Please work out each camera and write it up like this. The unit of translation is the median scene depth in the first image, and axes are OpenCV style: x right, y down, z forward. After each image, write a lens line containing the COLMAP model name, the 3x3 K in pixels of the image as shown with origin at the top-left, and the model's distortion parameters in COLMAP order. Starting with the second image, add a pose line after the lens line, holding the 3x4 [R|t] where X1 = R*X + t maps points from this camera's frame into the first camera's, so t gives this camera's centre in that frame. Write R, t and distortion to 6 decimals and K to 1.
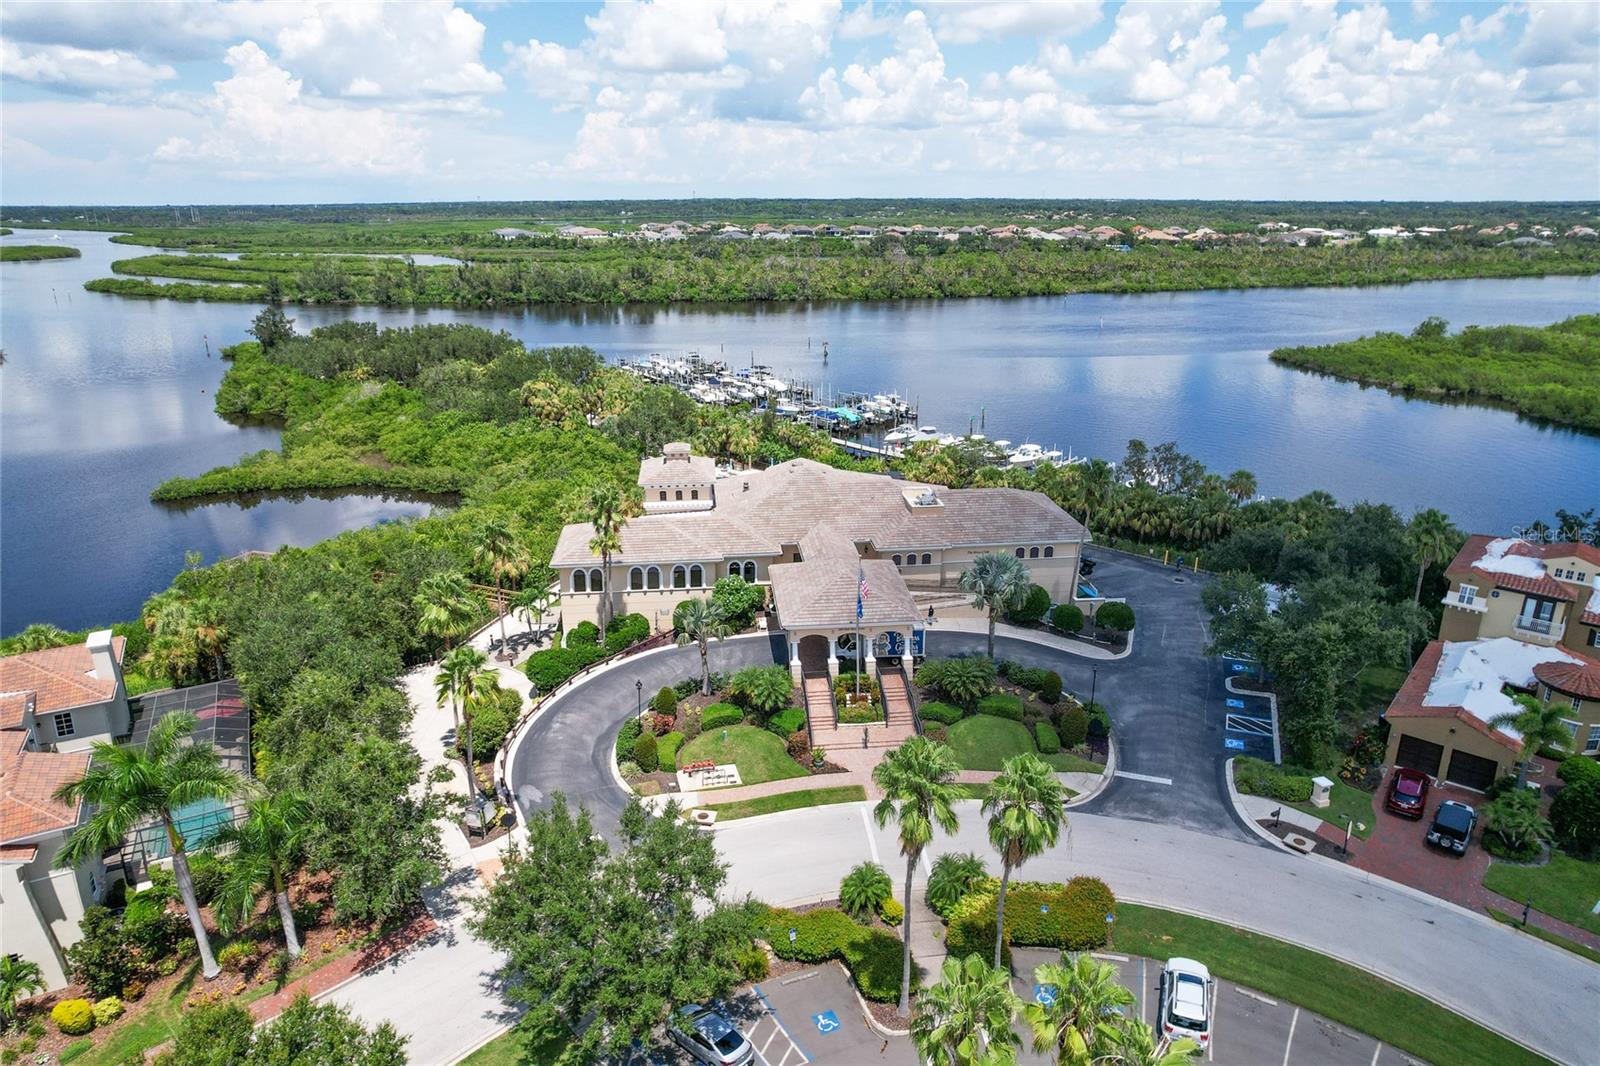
lens RADIAL K [[1043.2, 0, 804.1], [0, 1043.2, 538.2], [0, 0, 1]] dist [-0.083657, 0.076496]
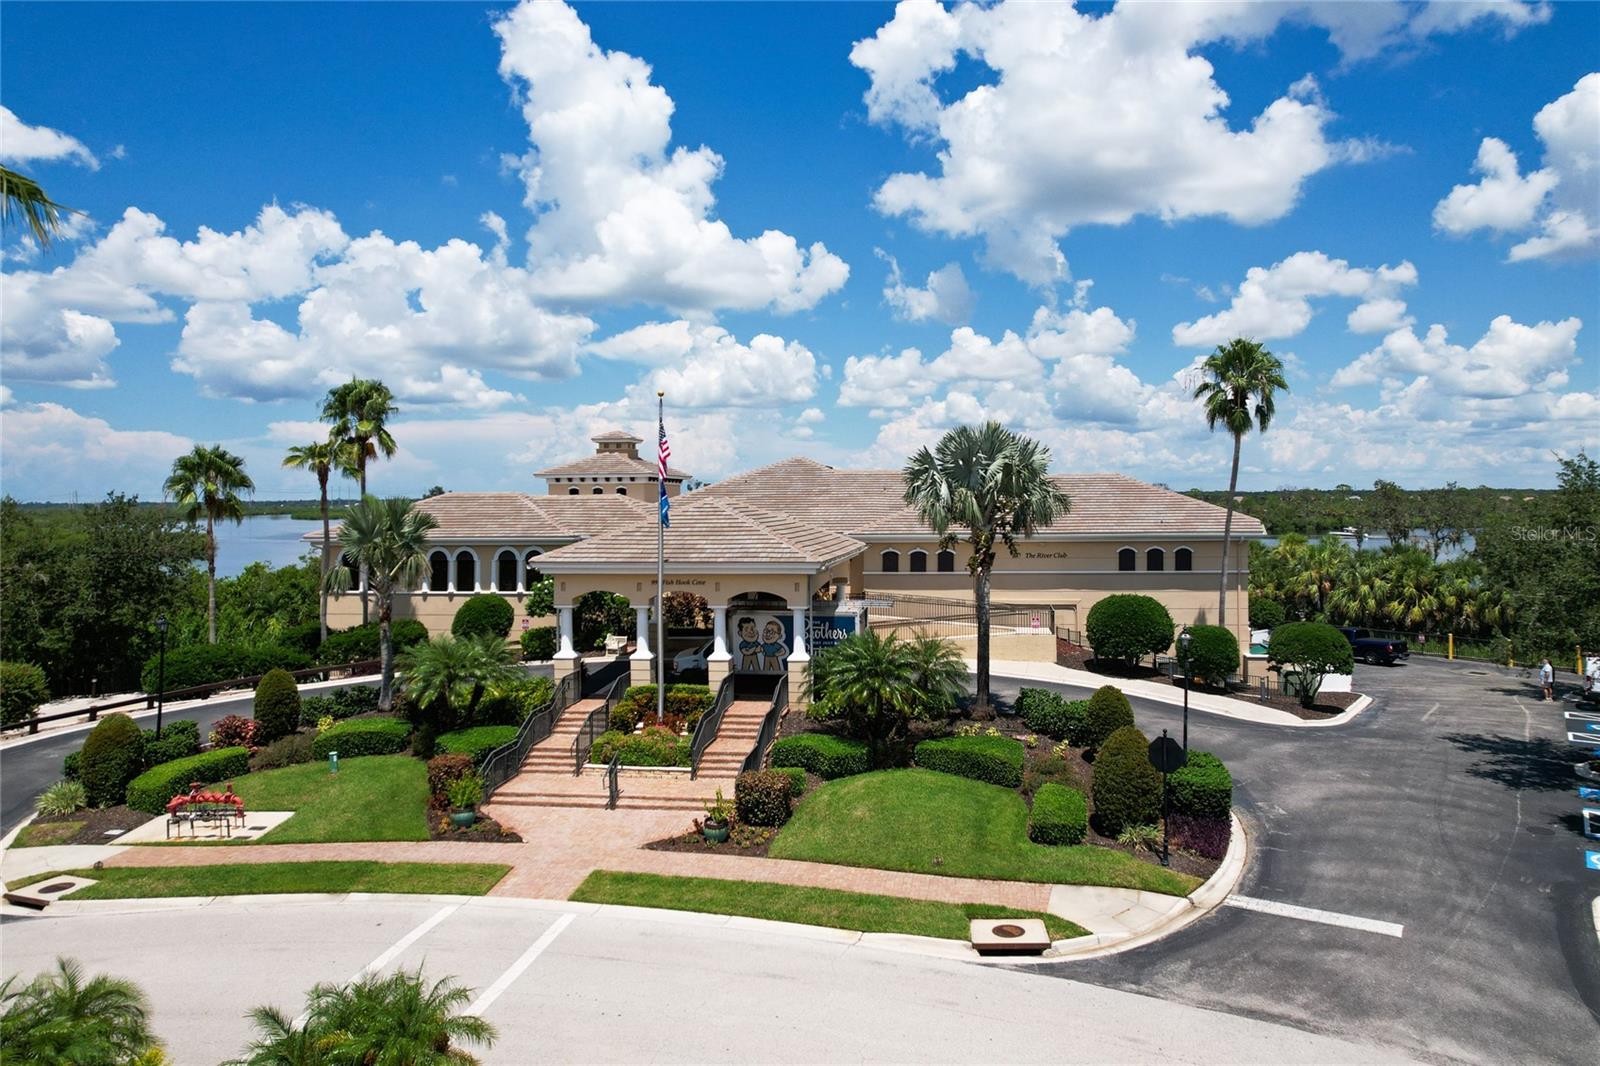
lens RADIAL K [[1043.2, 0, 804.1], [0, 1043.2, 538.2], [0, 0, 1]] dist [-0.083657, 0.076496]
pose [[0.966171, -0.031489, -0.255972, 0.256162], [-0.029978, 0.972078, -0.232736, 0.194580], [0.256153, 0.232536, 0.938250, 0.602160]]
